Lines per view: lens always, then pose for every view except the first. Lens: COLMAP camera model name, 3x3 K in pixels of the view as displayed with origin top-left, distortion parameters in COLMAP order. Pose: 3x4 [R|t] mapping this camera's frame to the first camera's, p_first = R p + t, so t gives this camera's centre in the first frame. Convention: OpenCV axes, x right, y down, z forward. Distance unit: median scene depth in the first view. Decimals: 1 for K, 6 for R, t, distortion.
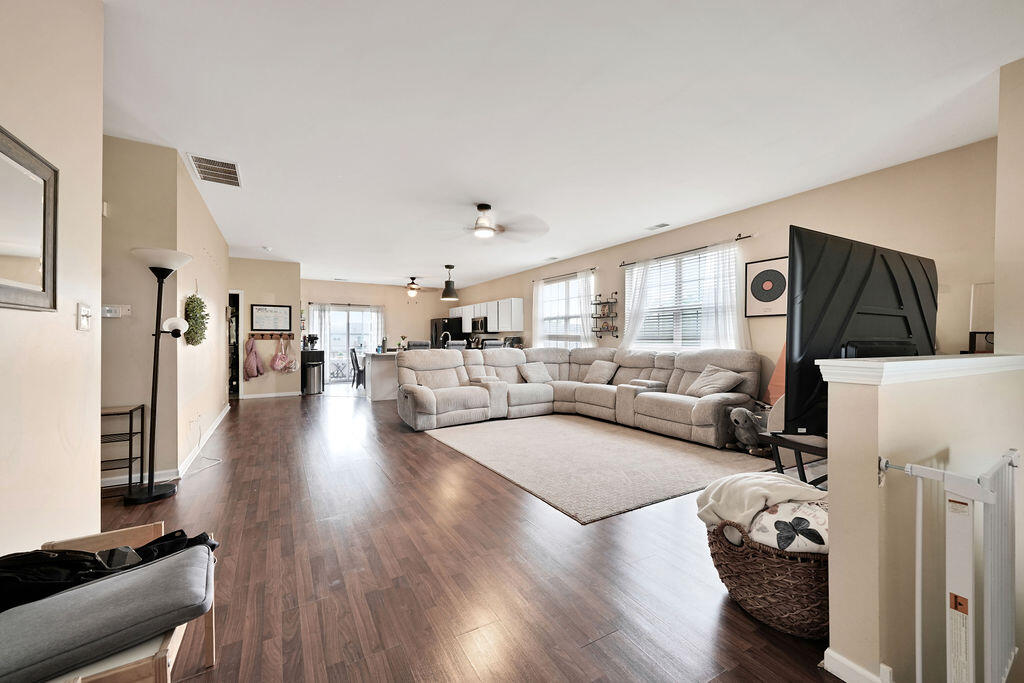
lens RADIAL K [[398.6, 0, 512.0], [0, 398.6, 341.5], [0, 0, 1]] dist [0.000838, 0.000021]
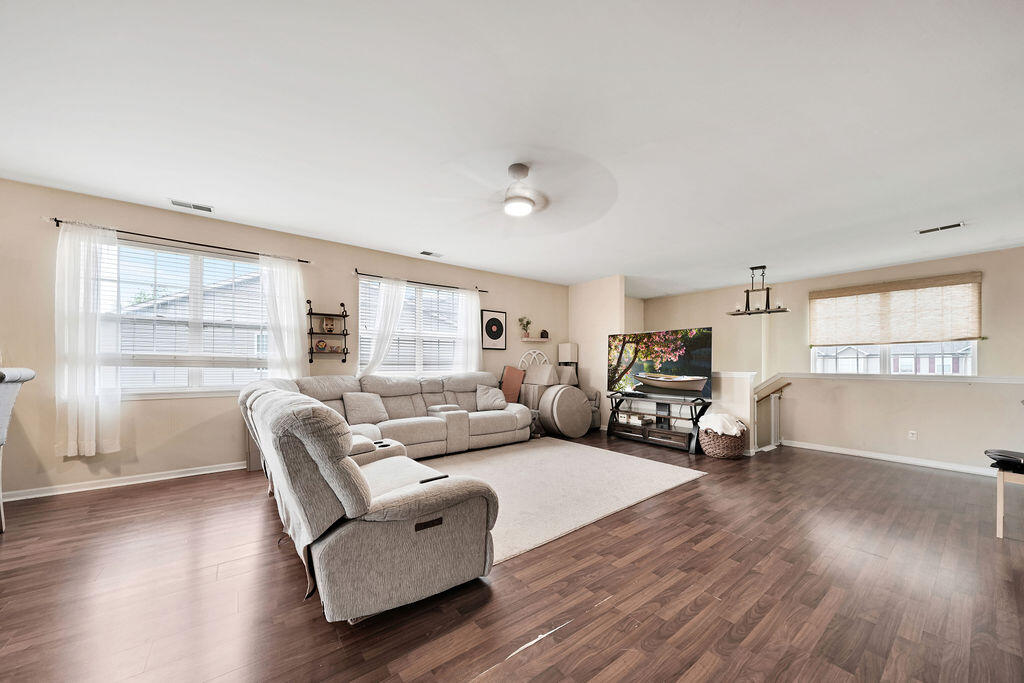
lens RADIAL K [[348.6, 0, 512.1], [0, 348.6, 364.8], [0, 0, 1]] dist [-0.000960, -0.000044]
pose [[-0.125821, 0.006808, 0.992030, -0.566190], [0.009715, 0.999937, -0.005630, 0.002187], [-0.992005, 0.008929, -0.125879, 0.952016]]
